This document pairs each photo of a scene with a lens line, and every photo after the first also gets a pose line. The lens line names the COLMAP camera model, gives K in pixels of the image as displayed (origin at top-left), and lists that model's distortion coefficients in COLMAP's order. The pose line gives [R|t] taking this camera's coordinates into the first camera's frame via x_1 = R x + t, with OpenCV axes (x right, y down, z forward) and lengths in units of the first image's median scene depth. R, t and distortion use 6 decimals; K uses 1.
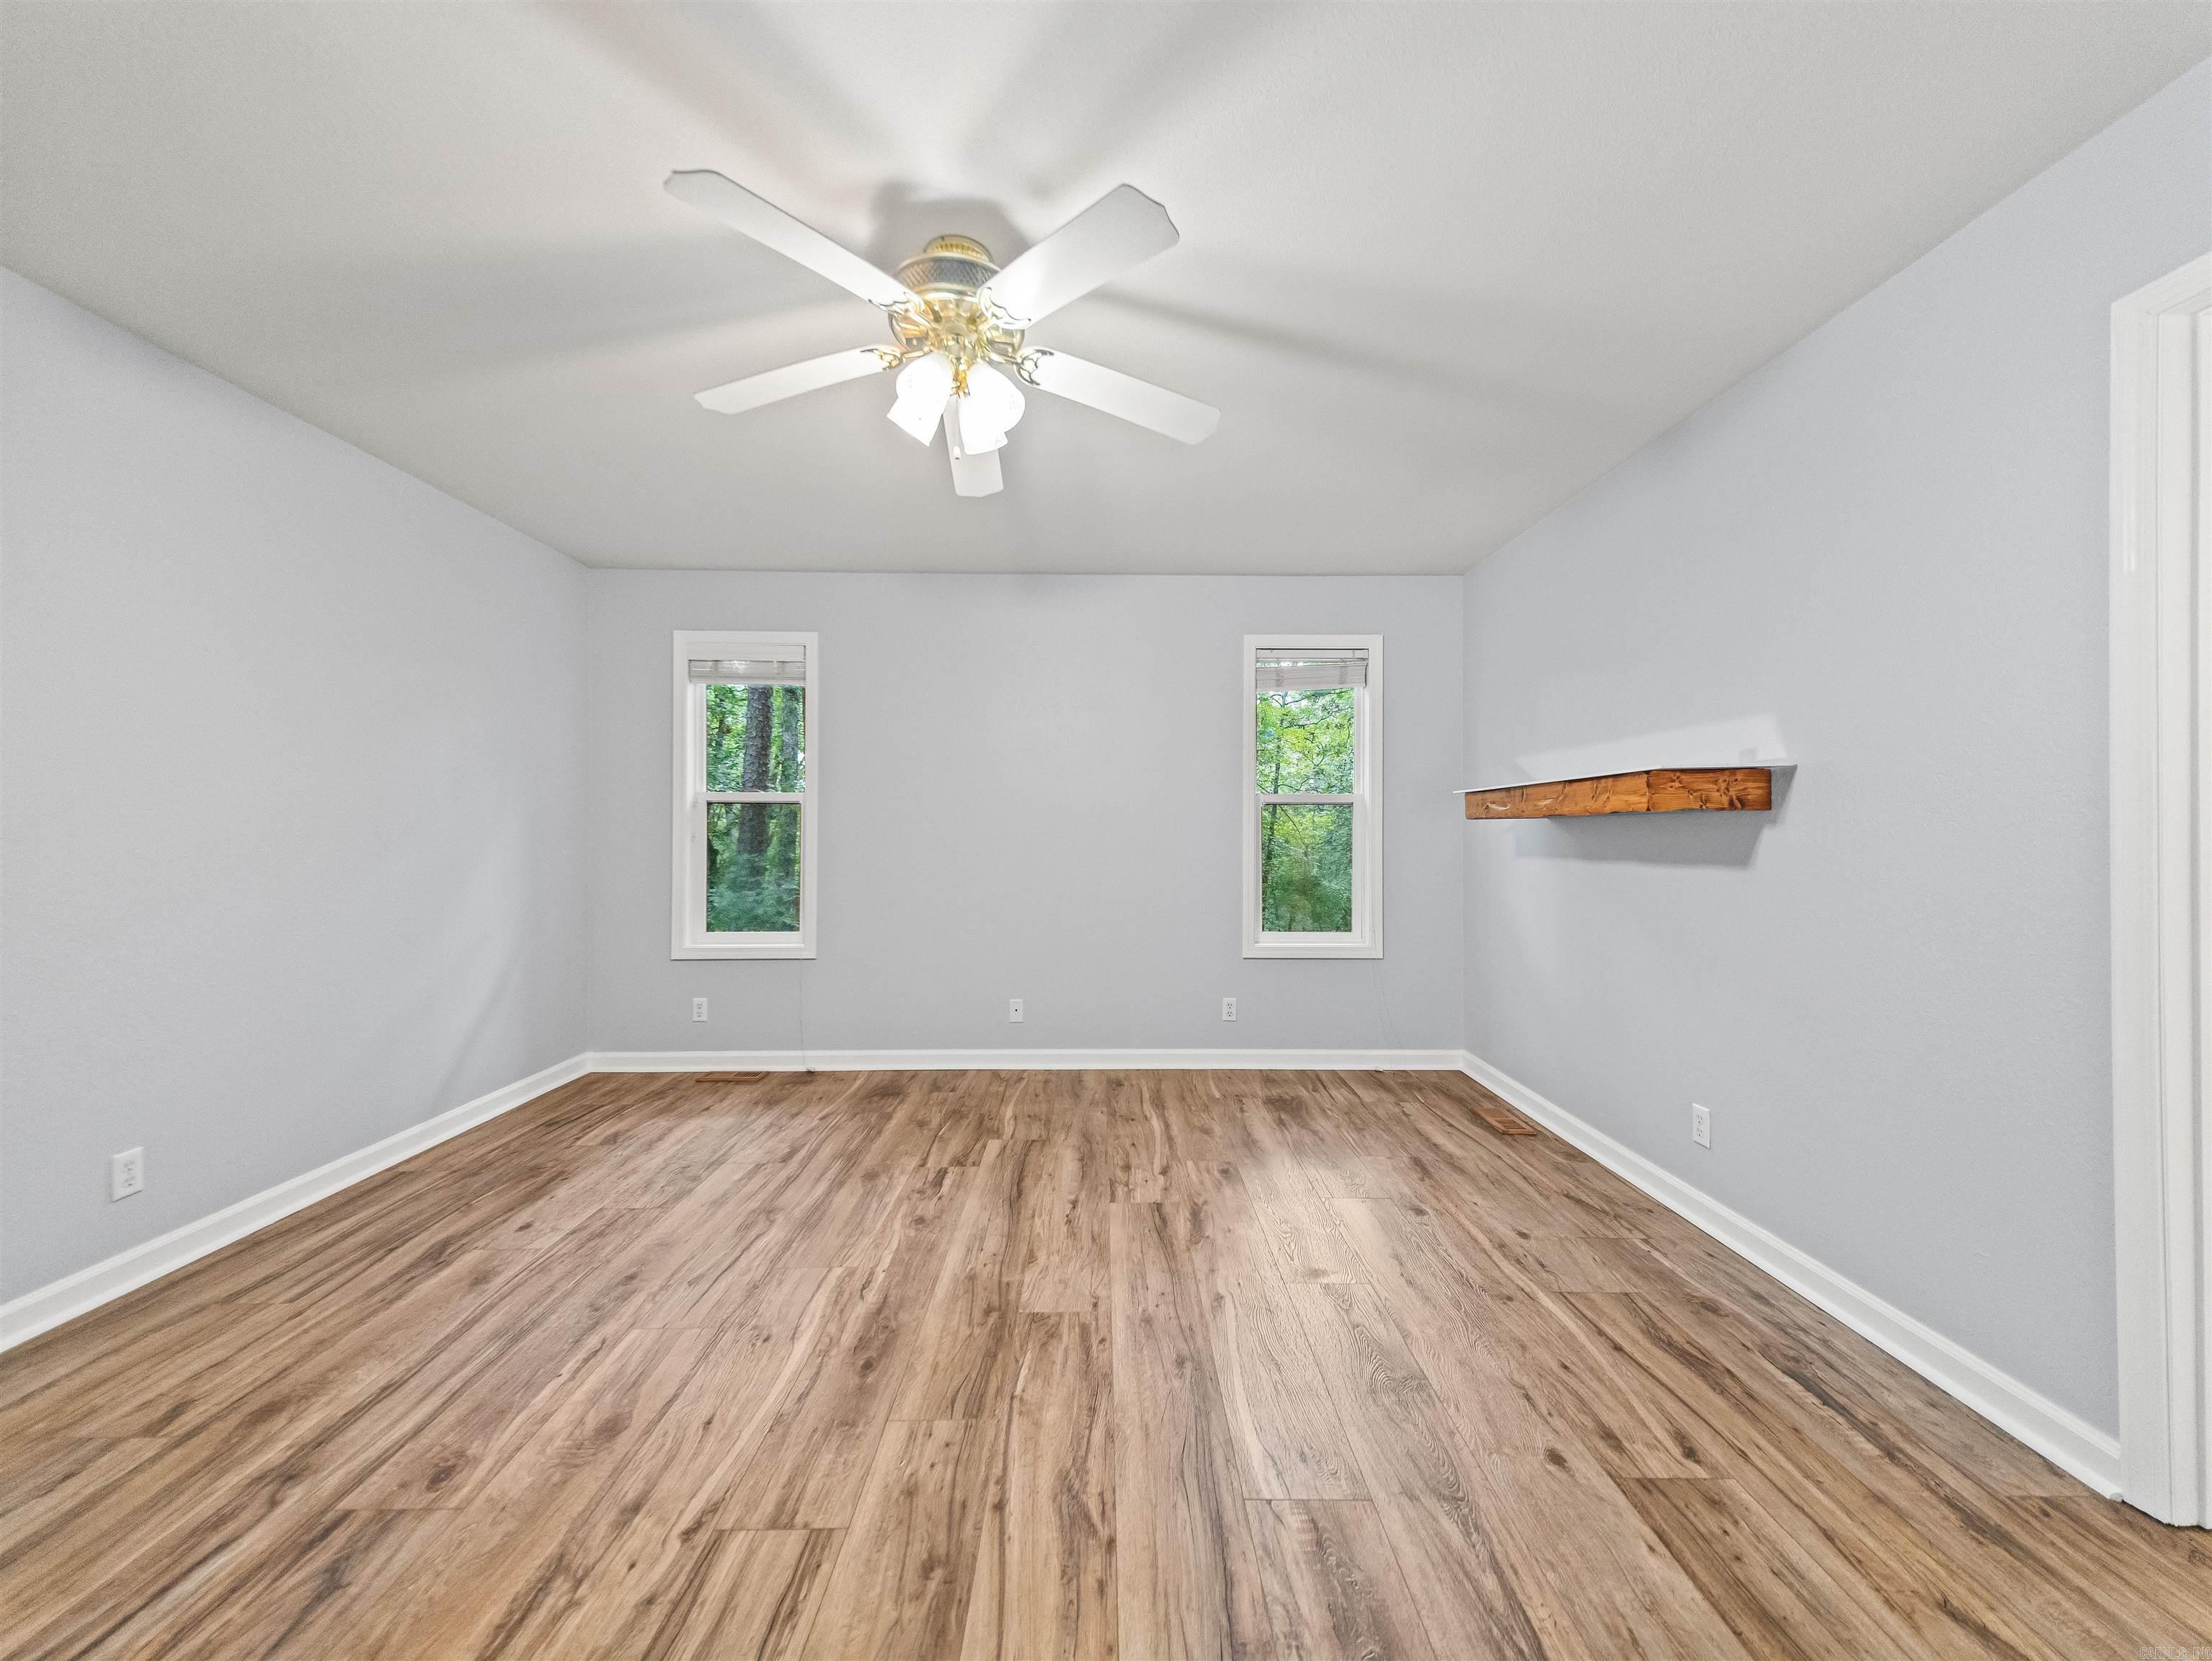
lens RADIAL K [[857.6, 0, 1112.9], [0, 857.6, 820.1], [0, 0, 1]] dist [0.040758, -0.015183]
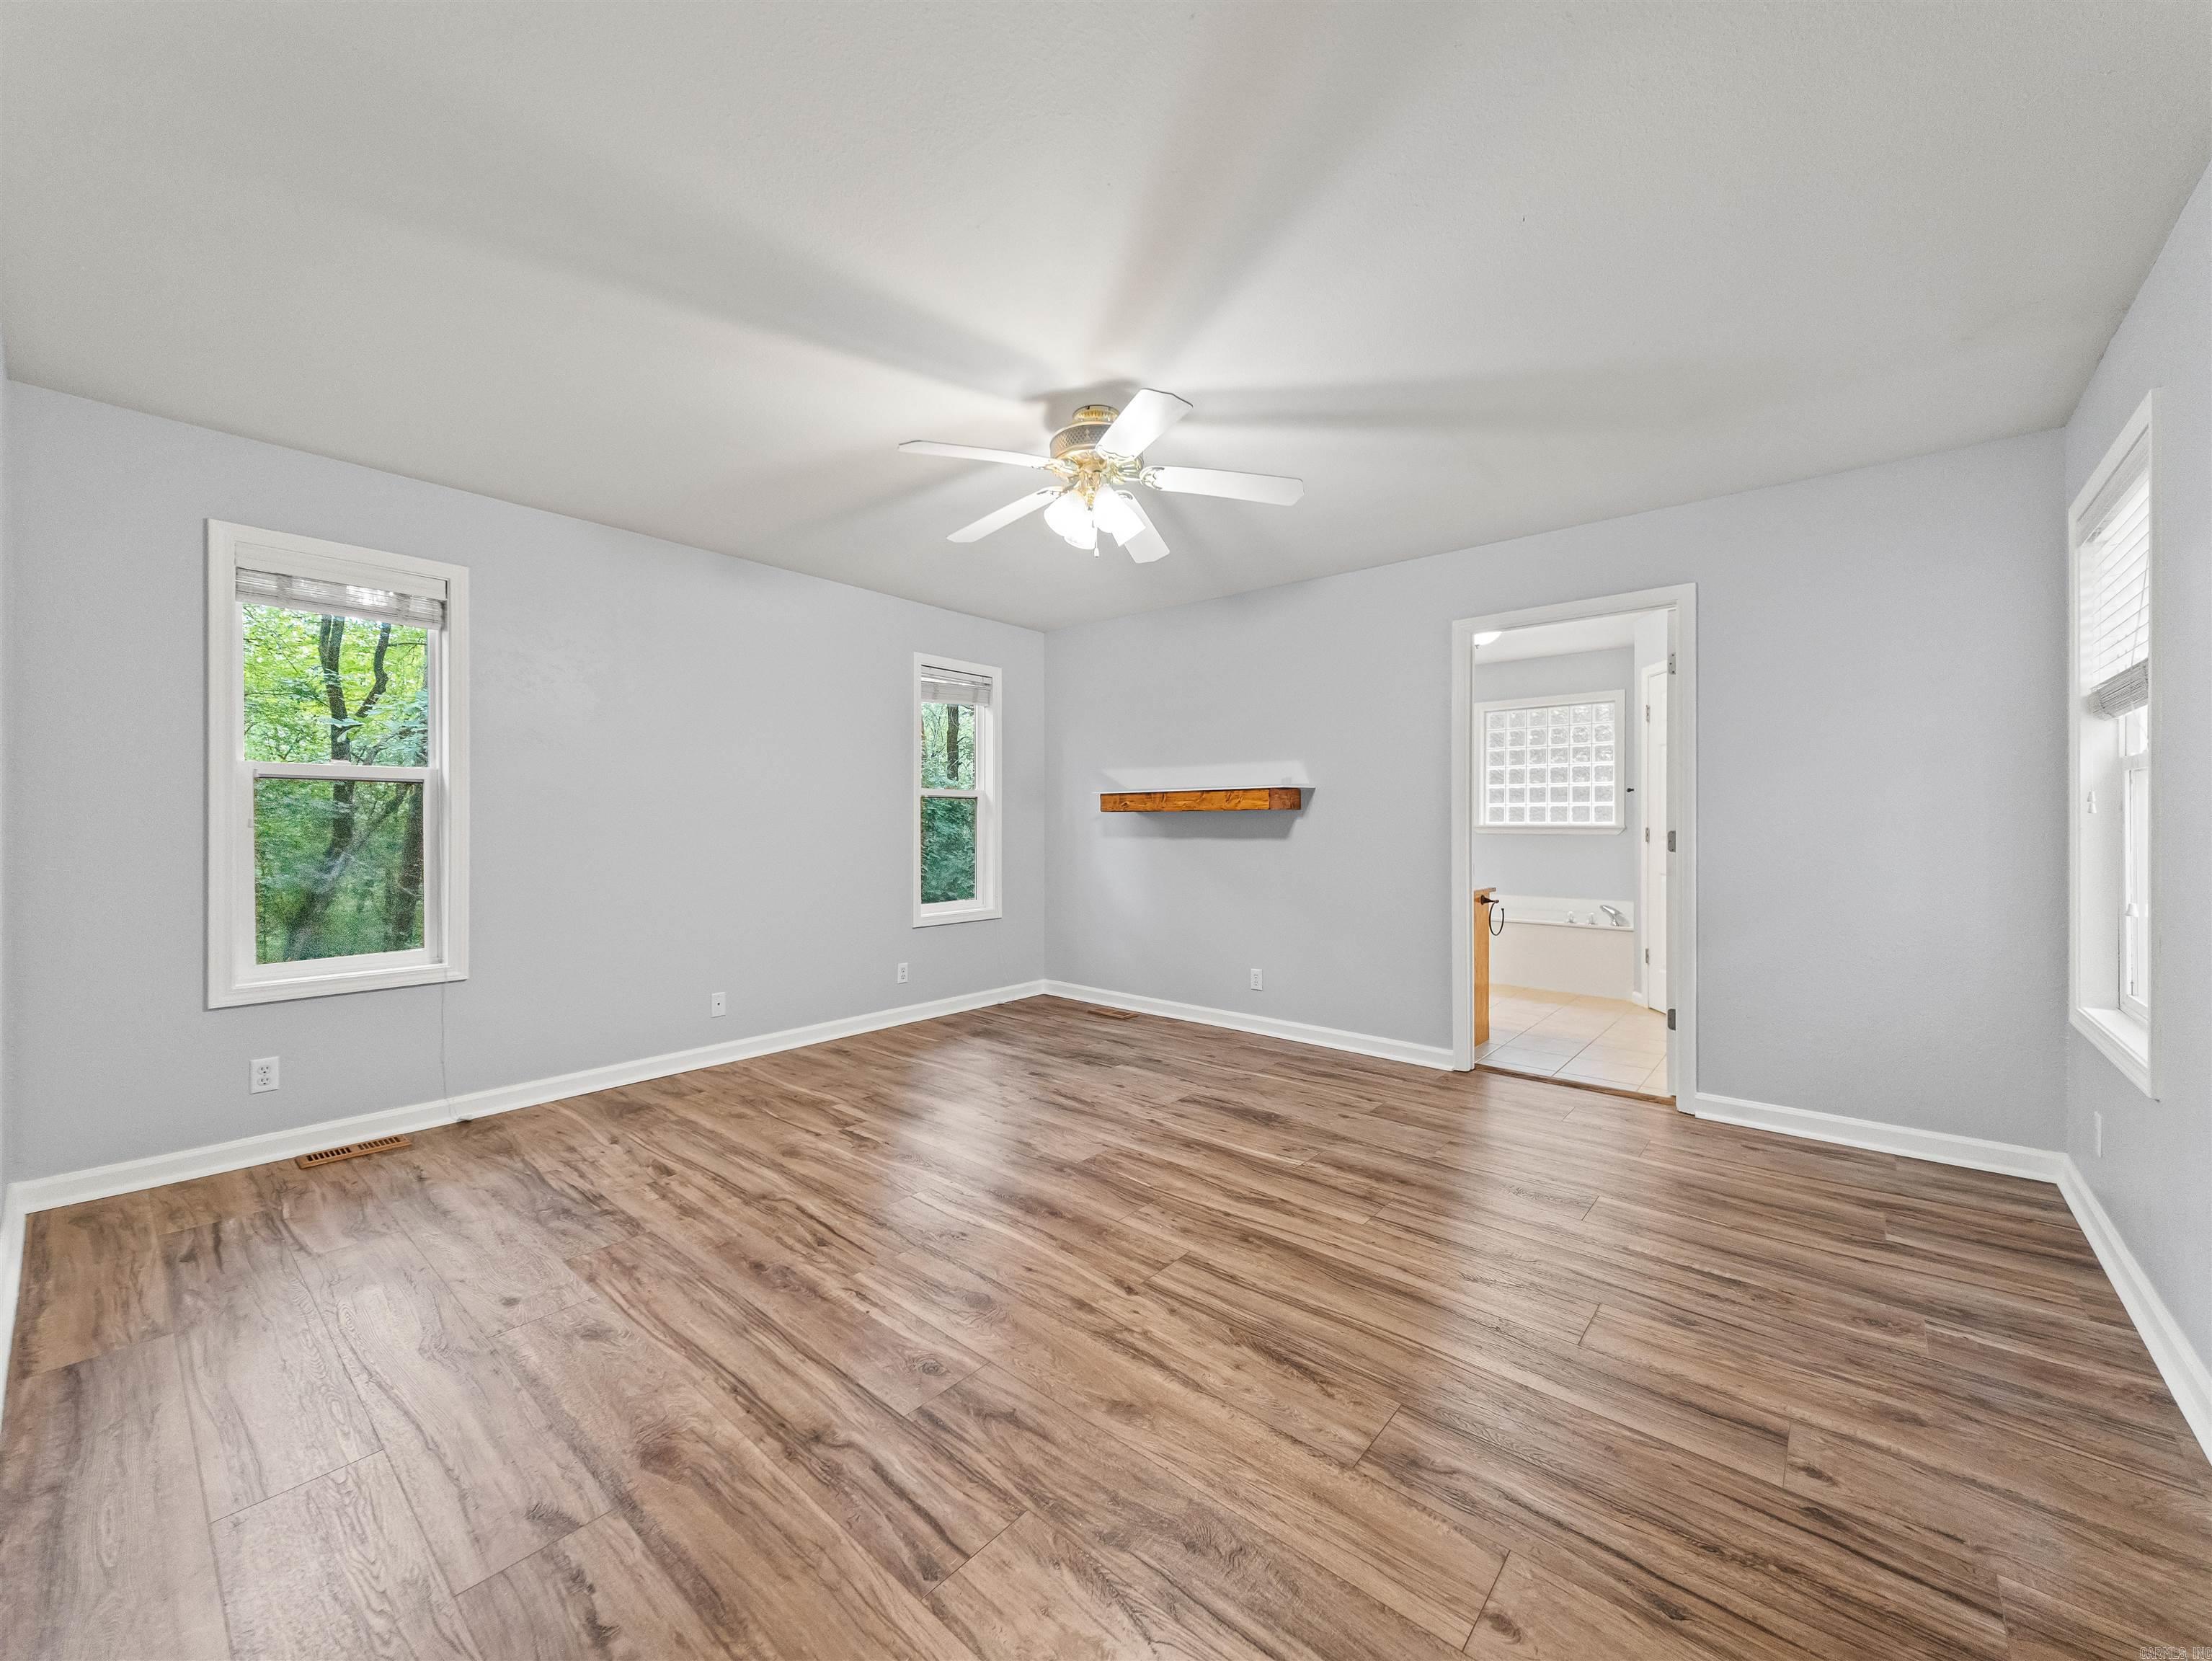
lens RADIAL K [[857.6, 0, 1112.9], [0, 857.6, 820.1], [0, 0, 1]] dist [0.040758, -0.015183]
pose [[0.656136, 0.001094, 0.754642, -0.935372], [-0.011273, 0.999902, 0.008351, 0.000447], [-0.754559, -0.013987, 0.656083, 0.041276]]
